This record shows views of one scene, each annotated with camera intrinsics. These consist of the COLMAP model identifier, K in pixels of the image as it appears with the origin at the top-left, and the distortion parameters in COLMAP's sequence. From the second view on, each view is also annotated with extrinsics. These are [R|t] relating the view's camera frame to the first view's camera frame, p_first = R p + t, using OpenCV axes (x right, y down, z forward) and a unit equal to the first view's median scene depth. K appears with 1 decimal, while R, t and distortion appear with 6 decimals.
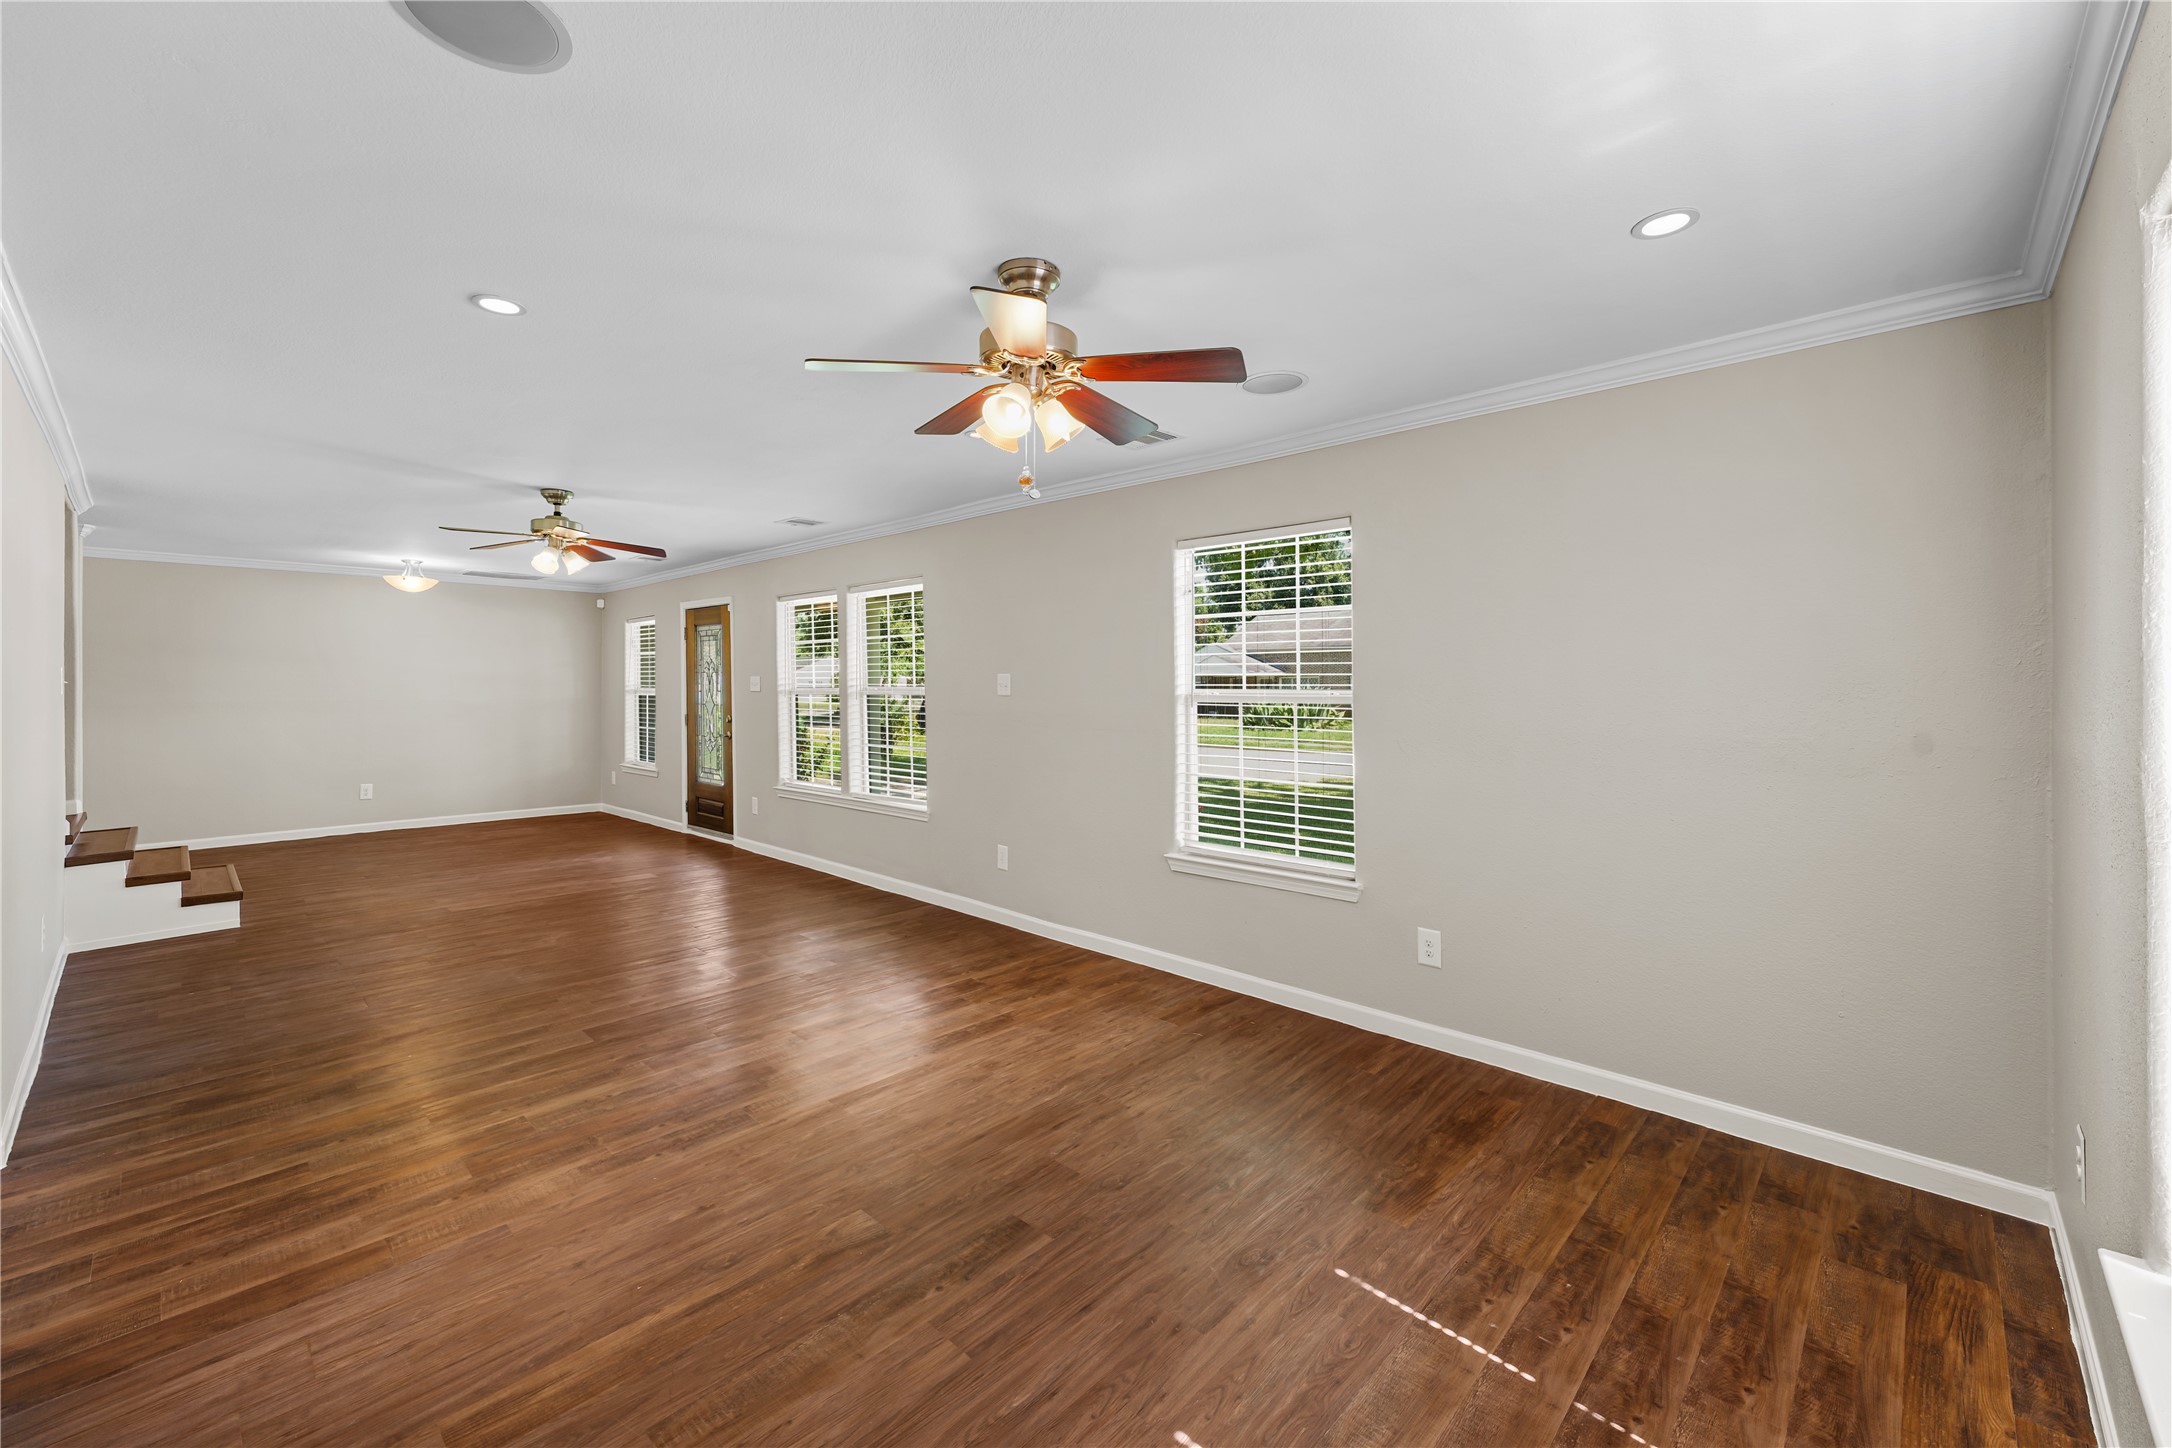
lens RADIAL K [[869.9, 0, 1075.8], [0, 869.9, 685.6], [0, 0, 1]] dist [0.023514, -0.007968]
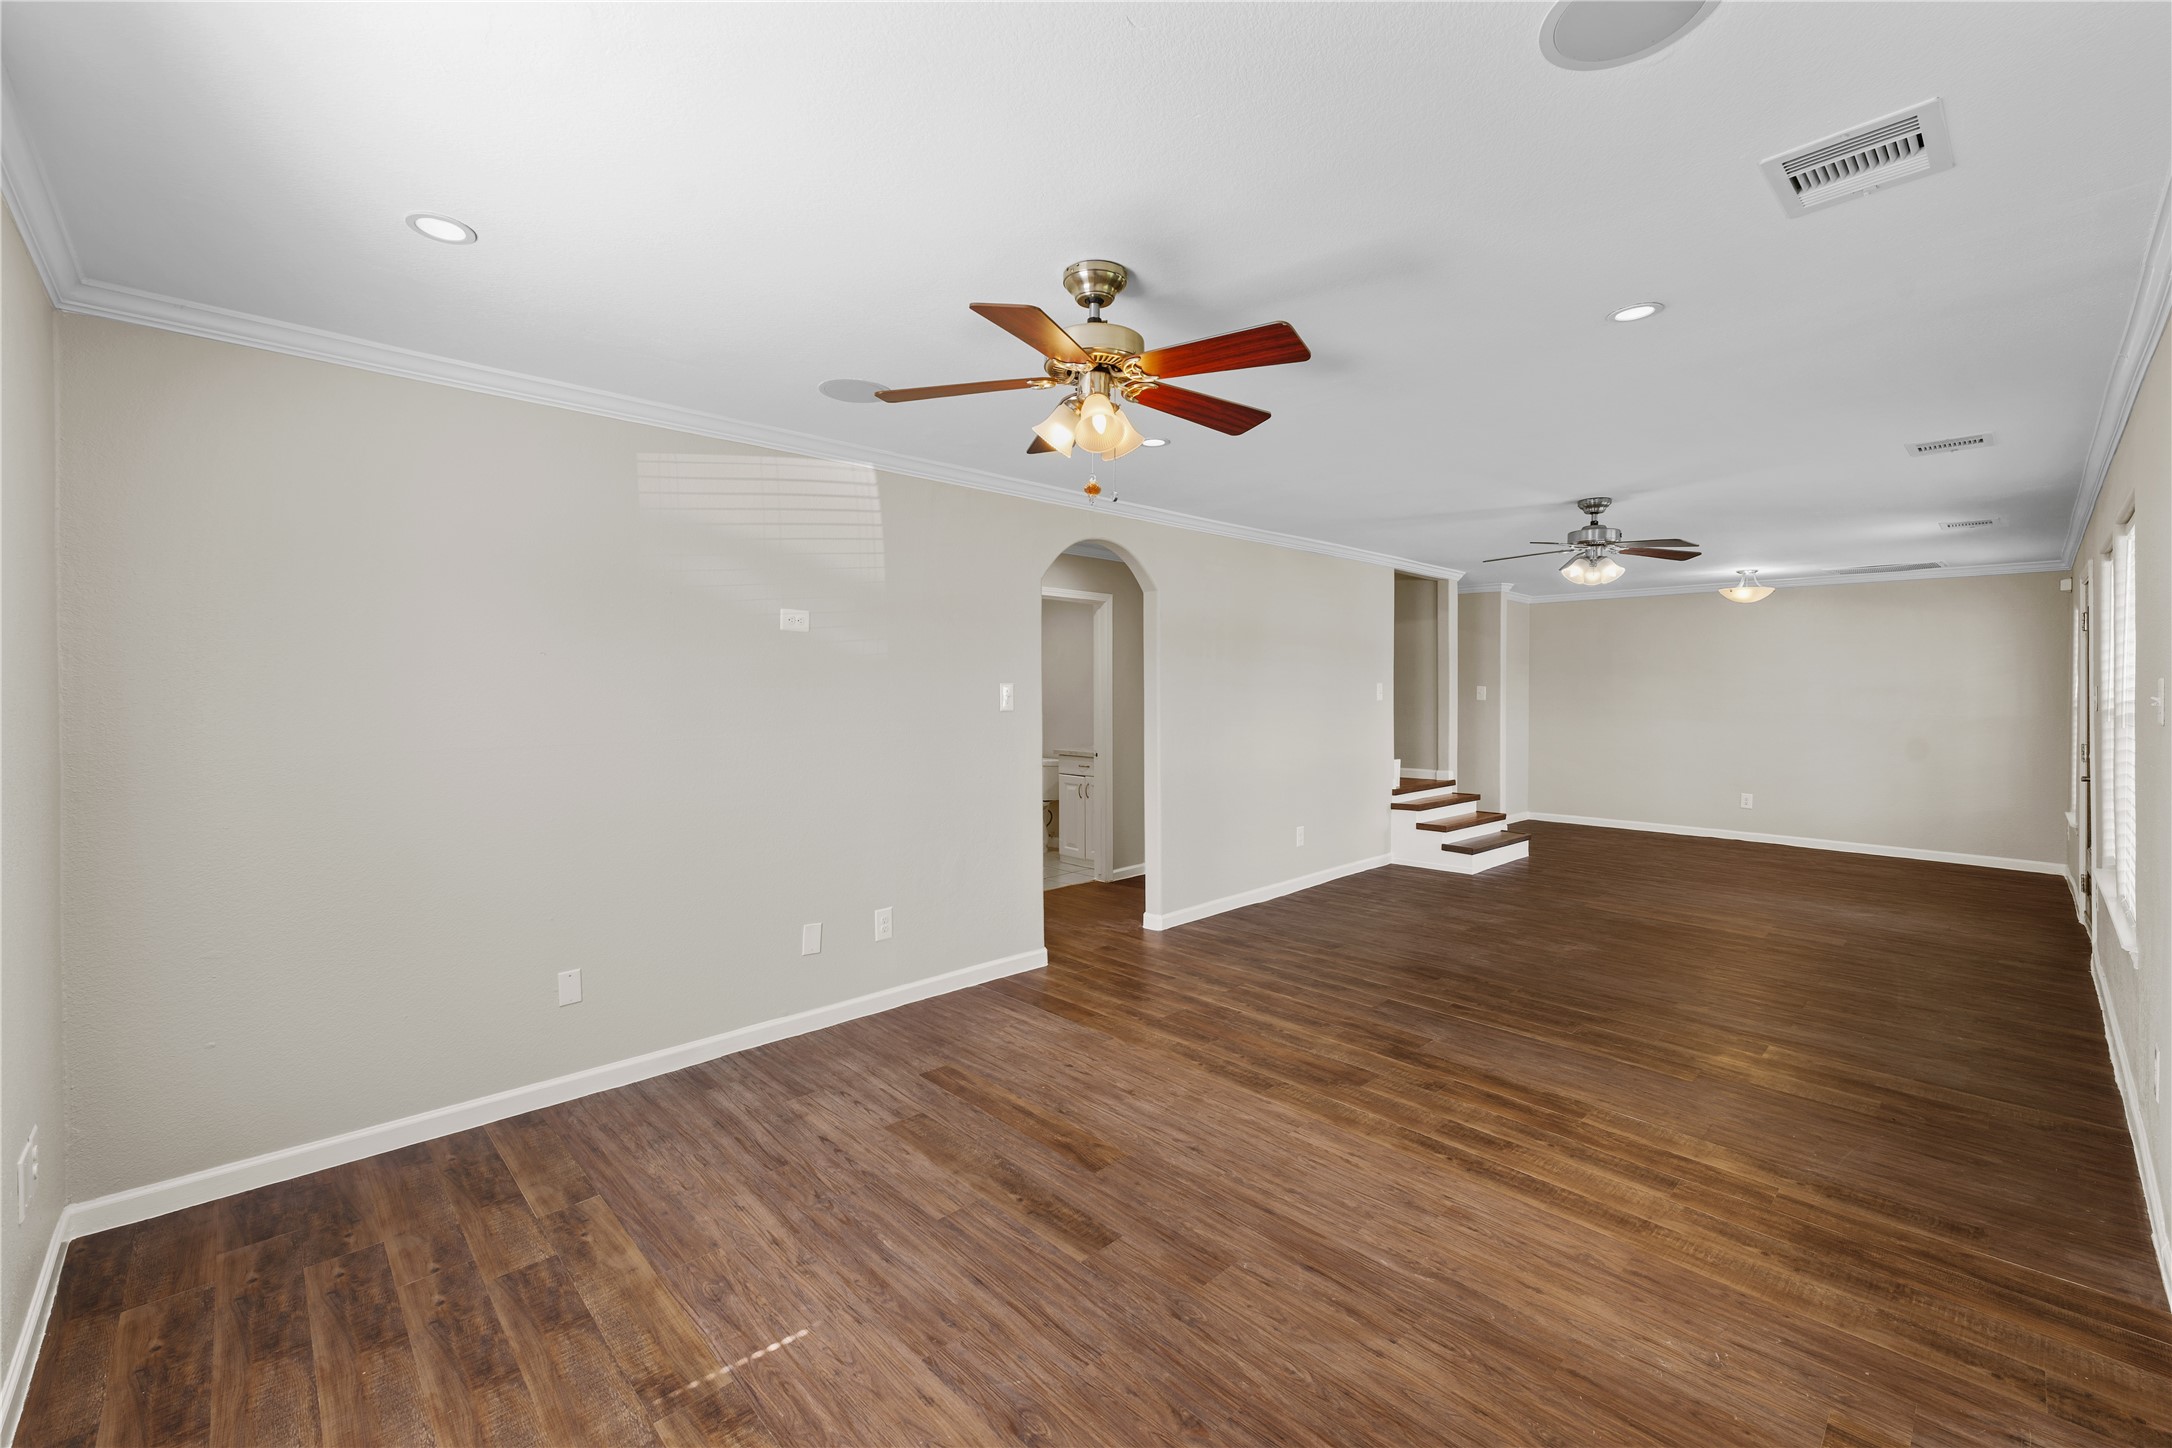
lens RADIAL K [[891.4, 0, 1092.7], [0, 891.4, 701.3], [0, 0, 1]] dist [0.014412, -0.006102]
pose [[-0.029338, 0.010595, -0.999513, 0.747432], [-0.007230, 0.999915, 0.010812, -0.003372], [0.999543, 0.007543, -0.029259, 0.804292]]
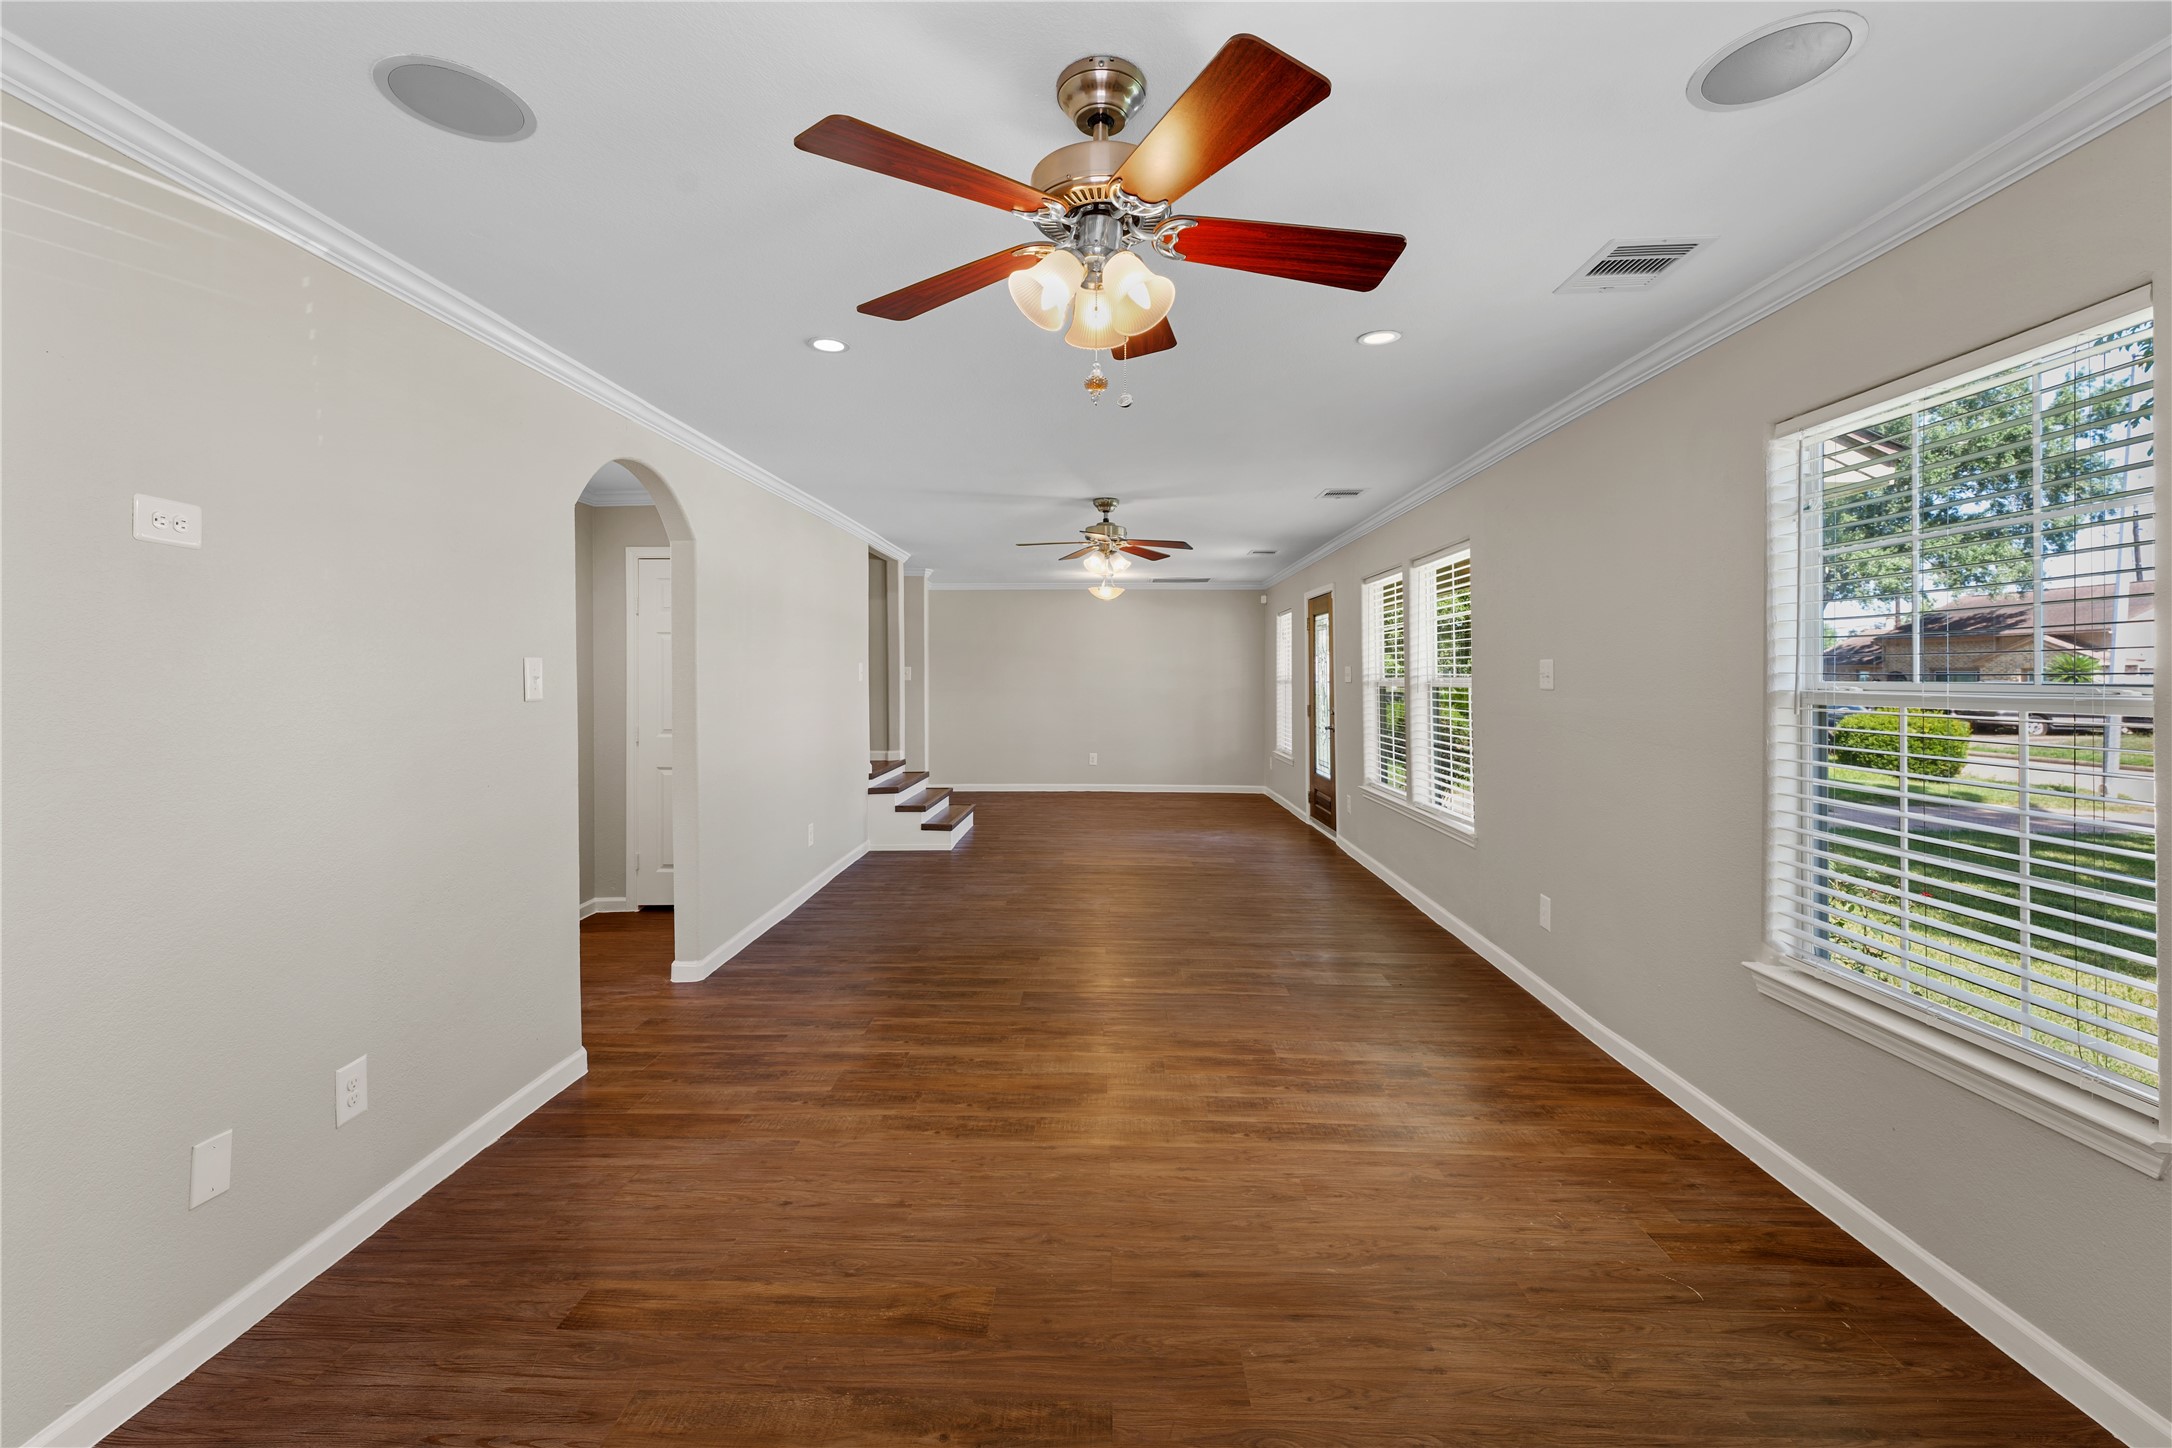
lens RADIAL K [[880.9, 0, 1083.3], [0, 880.9, 680.9], [0, 0, 1]] dist [0.008039, -0.000508]
pose [[0.673129, 0.004346, -0.739512, 0.364953], [-0.001255, 0.999988, 0.004735, 0.002514], [0.739524, -0.002259, 0.673127, 0.398005]]
